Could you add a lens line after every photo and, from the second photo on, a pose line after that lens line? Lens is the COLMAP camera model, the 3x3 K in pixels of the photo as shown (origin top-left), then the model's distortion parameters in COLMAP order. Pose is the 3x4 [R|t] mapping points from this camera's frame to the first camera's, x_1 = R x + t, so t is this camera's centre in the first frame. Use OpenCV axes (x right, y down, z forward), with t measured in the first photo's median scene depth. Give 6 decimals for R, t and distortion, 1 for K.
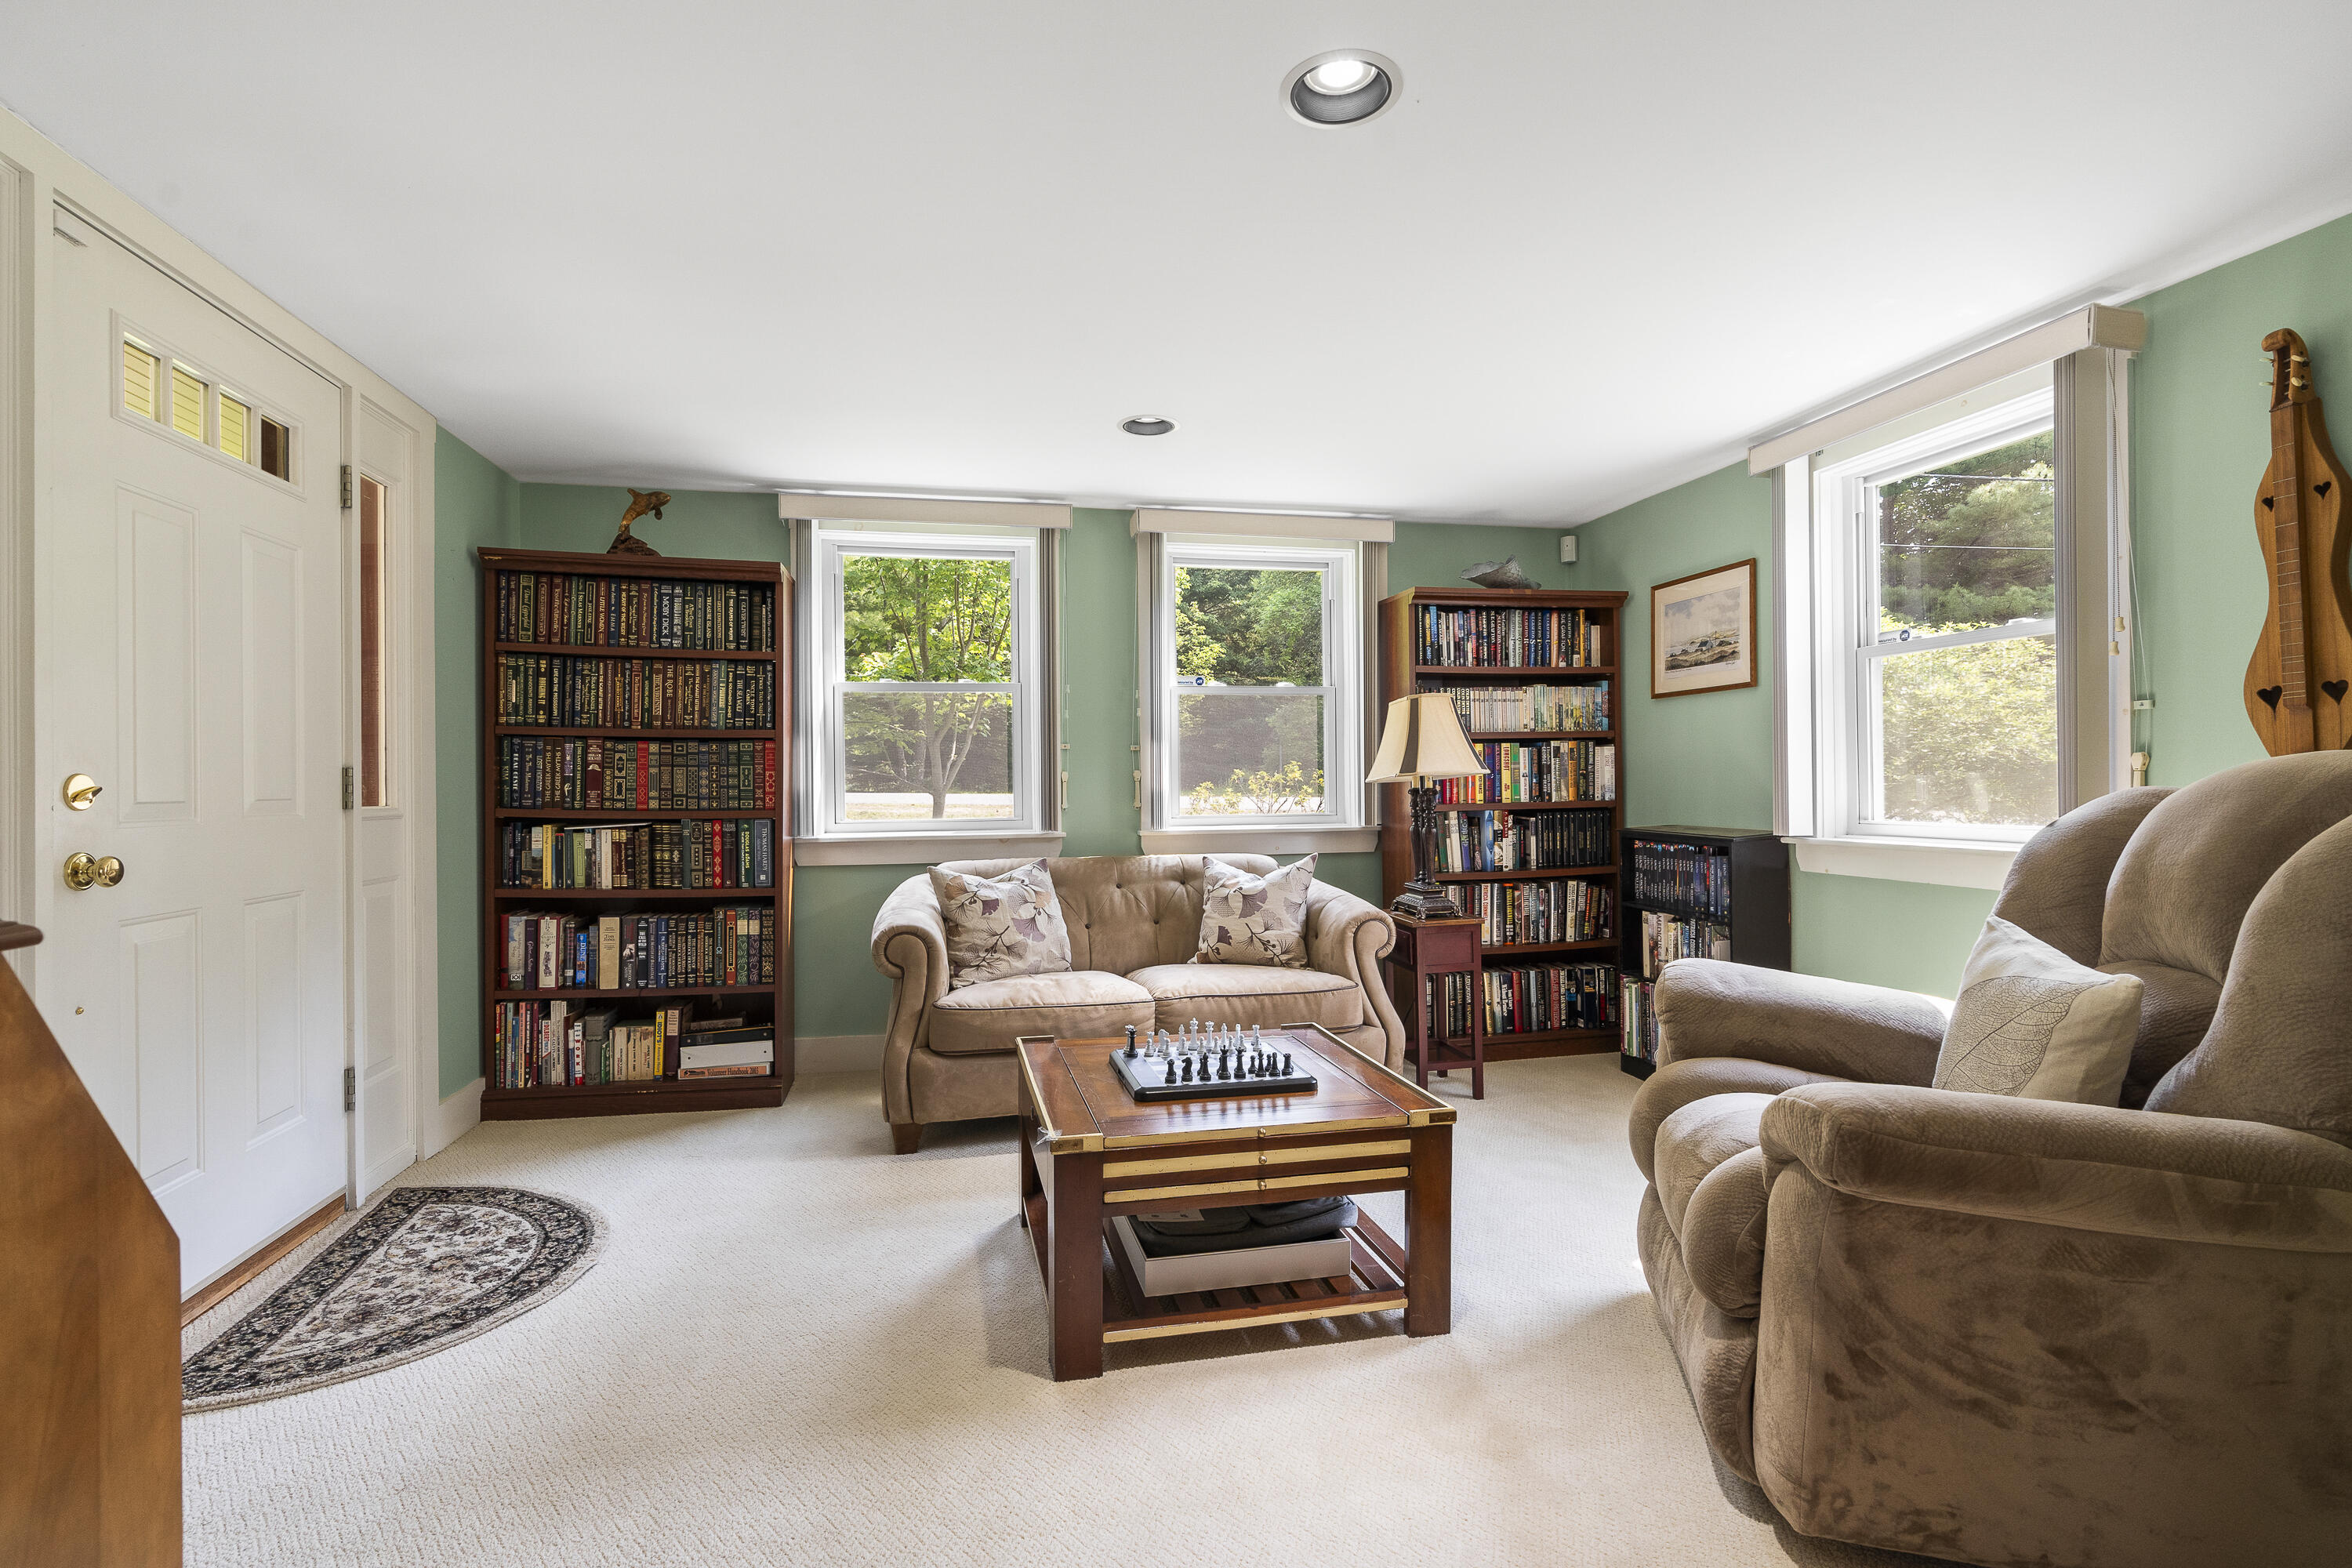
lens RADIAL K [[1077.7, 0, 1179.4], [0, 1077.7, 769.4], [0, 0, 1]] dist [-0.000952, 0.000158]
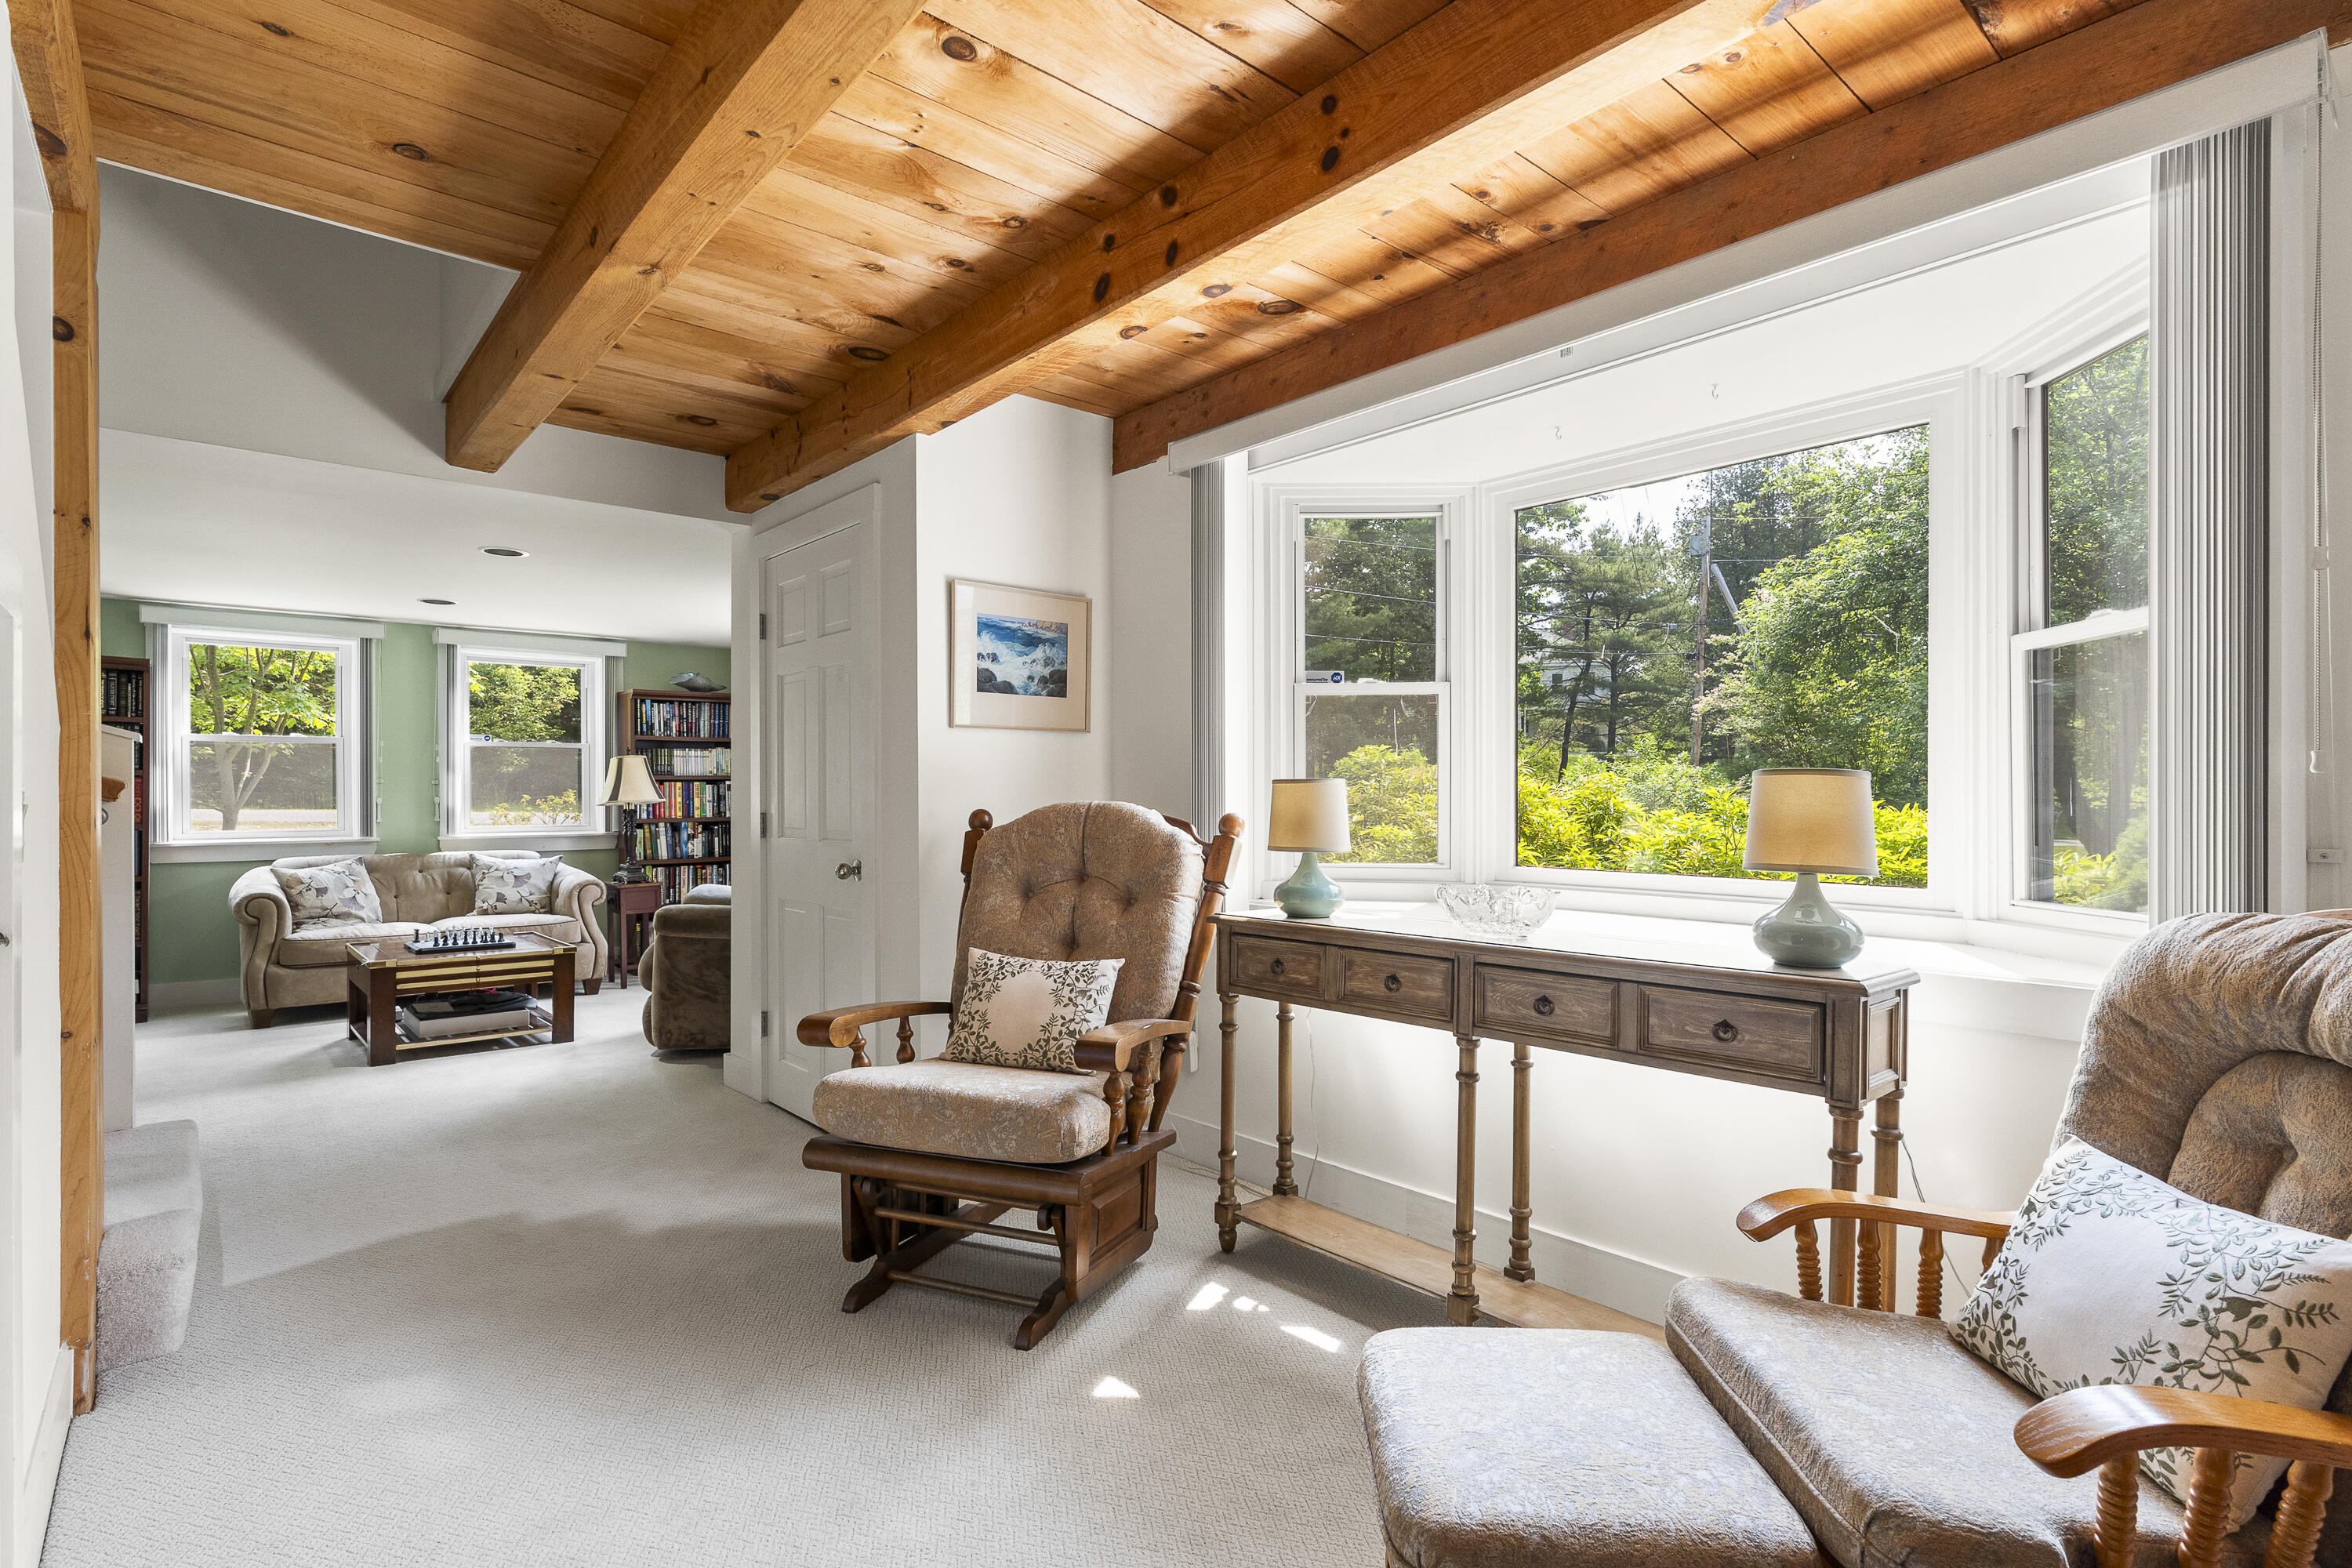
lens RADIAL K [[1140.6, 0, 1176.9], [0, 1140.6, 793.7], [0, 0, 1]] dist [0.000279, 0.000675]
pose [[0.876775, 0.006964, 0.480851, 0.109995], [-0.011735, 0.999907, 0.006917, -0.029187], [-0.480758, -0.011708, 0.876775, -0.984752]]
